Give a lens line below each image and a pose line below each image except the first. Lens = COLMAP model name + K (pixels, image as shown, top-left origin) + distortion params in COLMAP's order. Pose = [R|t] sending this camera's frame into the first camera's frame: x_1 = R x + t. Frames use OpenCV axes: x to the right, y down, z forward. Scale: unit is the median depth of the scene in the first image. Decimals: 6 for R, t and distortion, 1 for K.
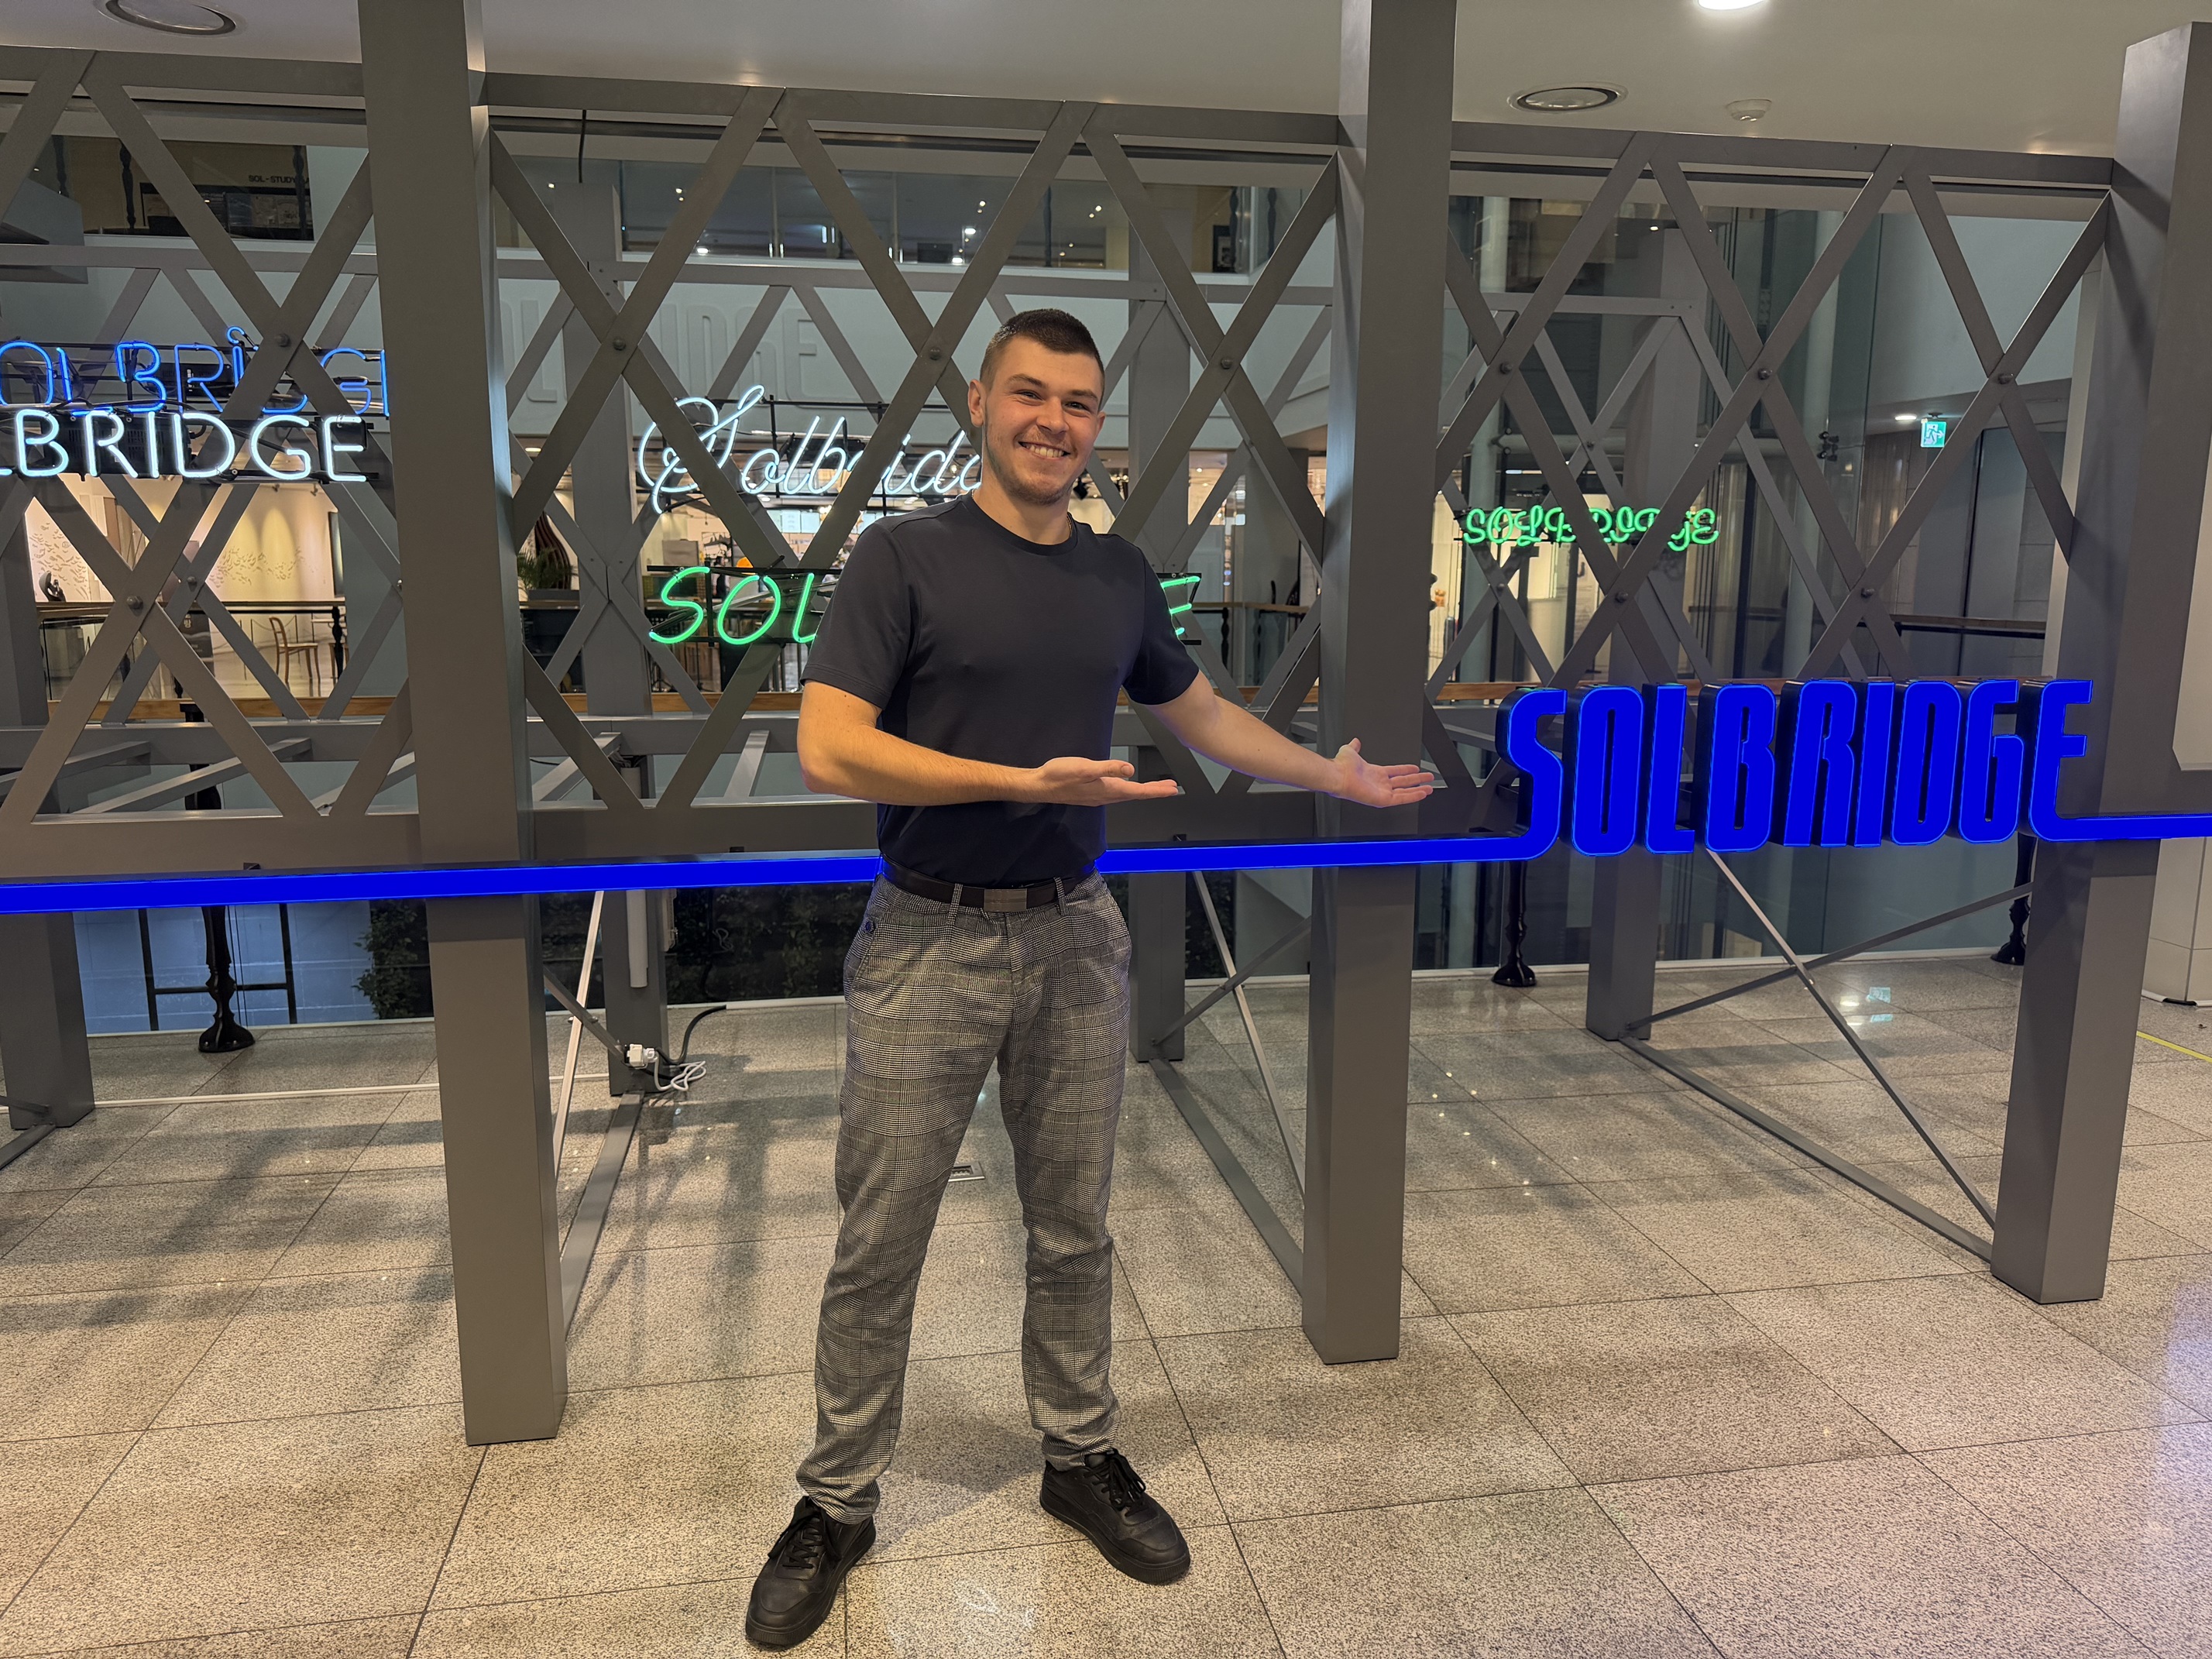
lens RADIAL K [[1554.2, 0, 1109.4], [0, 1554.2, 832.0], [0, 0, 1]] dist [0.003290, -0.018426]
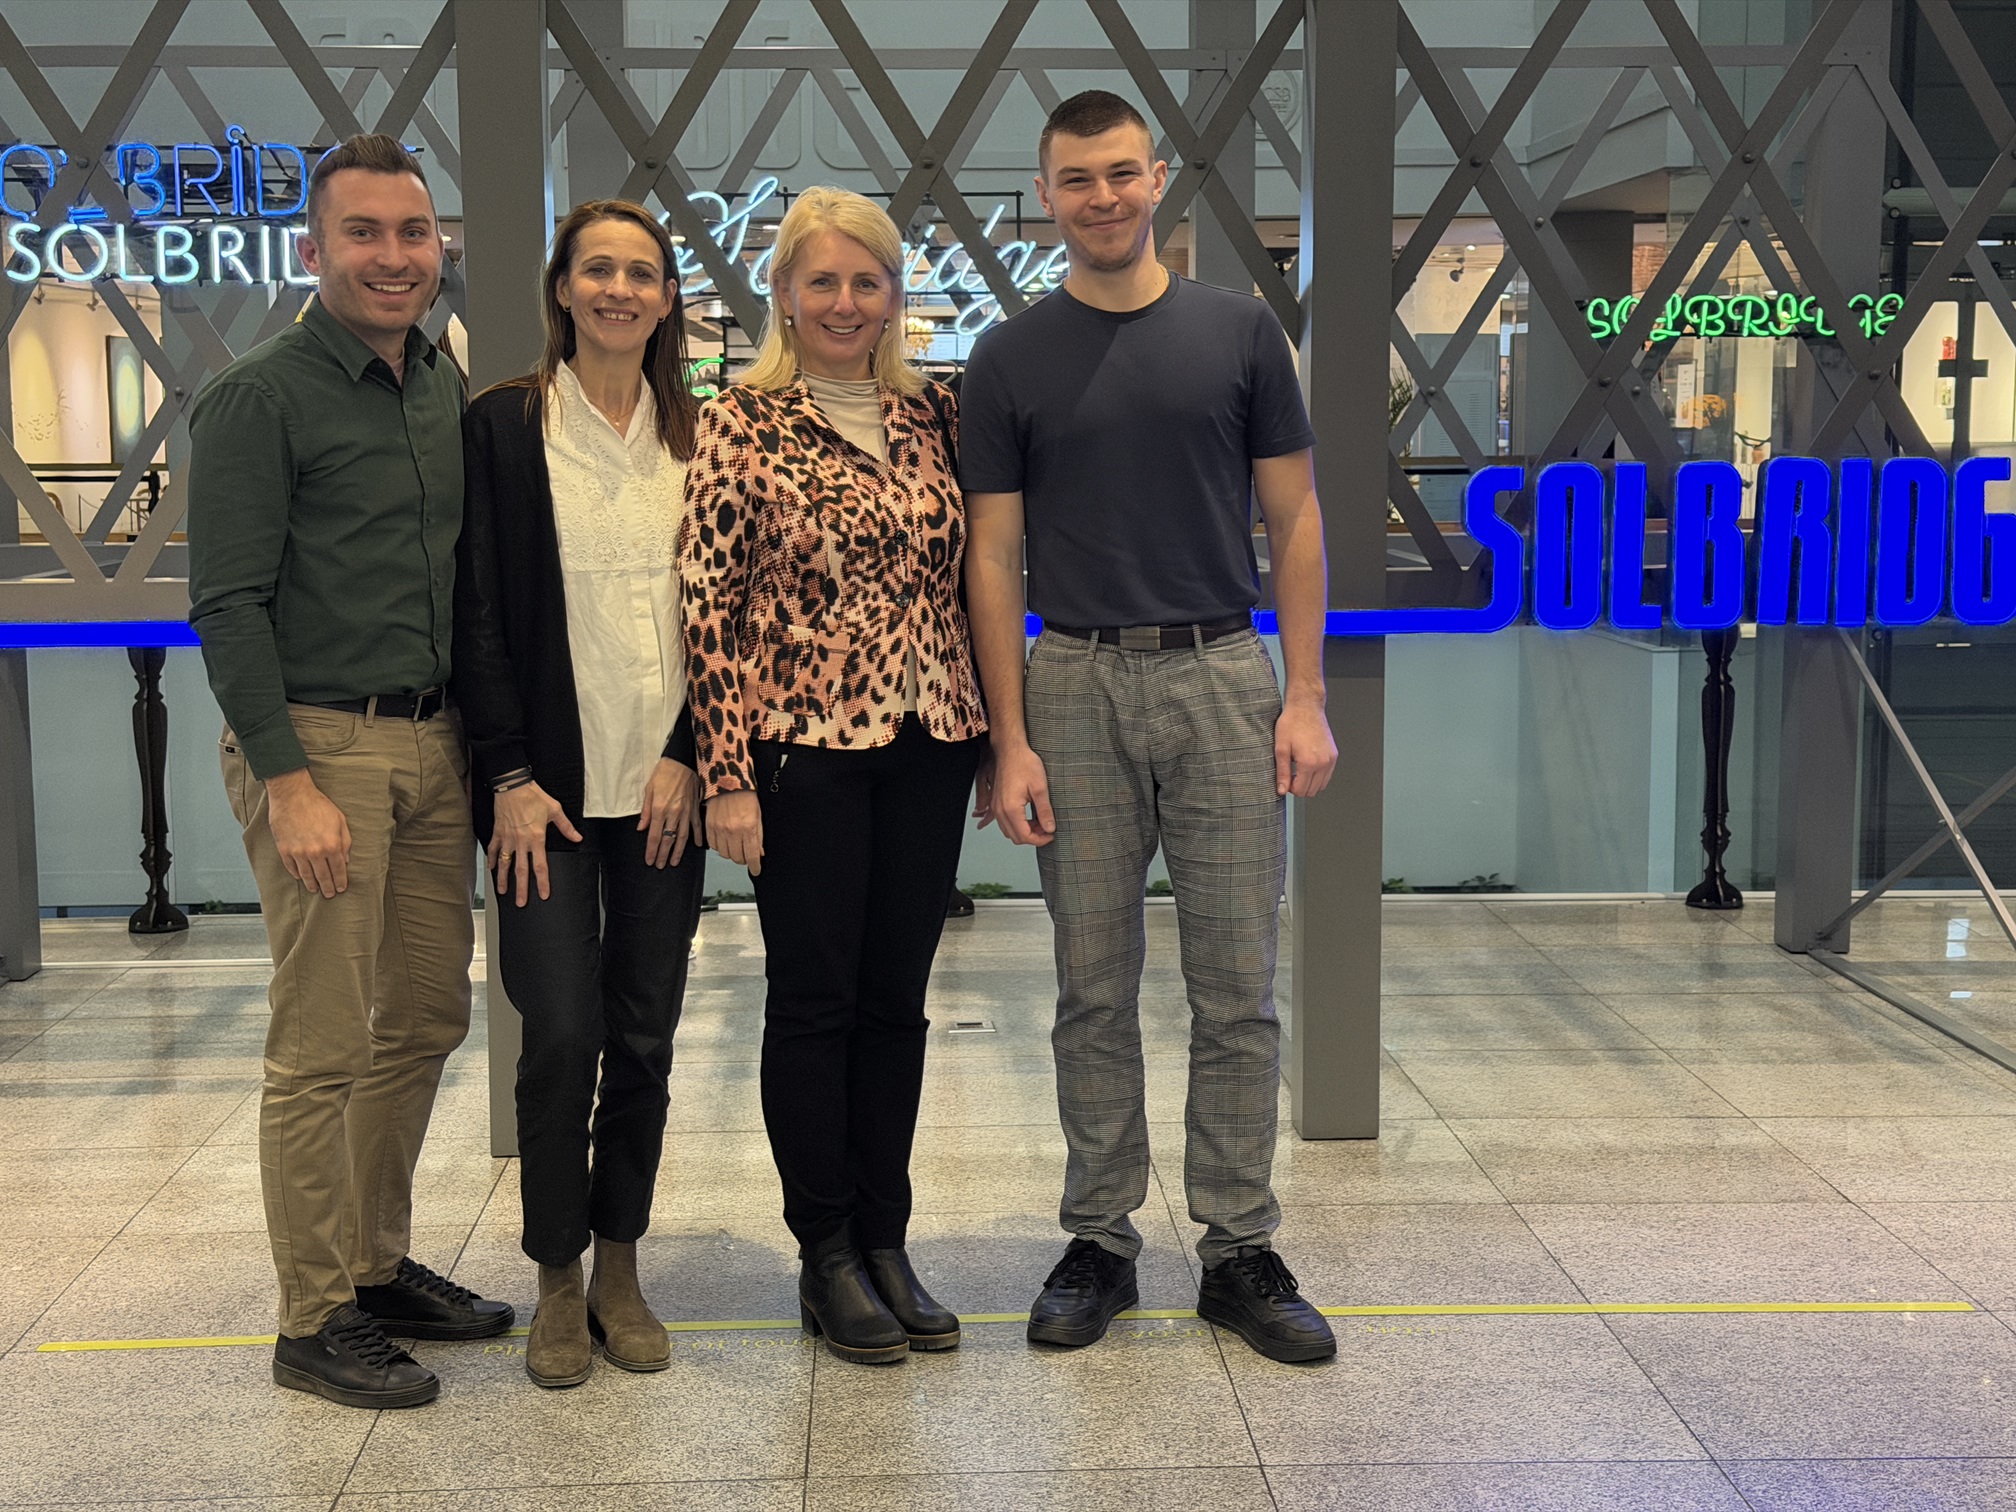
lens RADIAL K [[2812.9, 0, 1005.8], [0, 2812.9, 757.2], [0, 0, 1]] dist [0.025642, 0.000000]
pose [[0.990835, 0.008018, -0.134841, 0.144899], [-0.014841, 0.998655, -0.049671, 0.142424], [0.134261, 0.051217, 0.989622, -0.637046]]
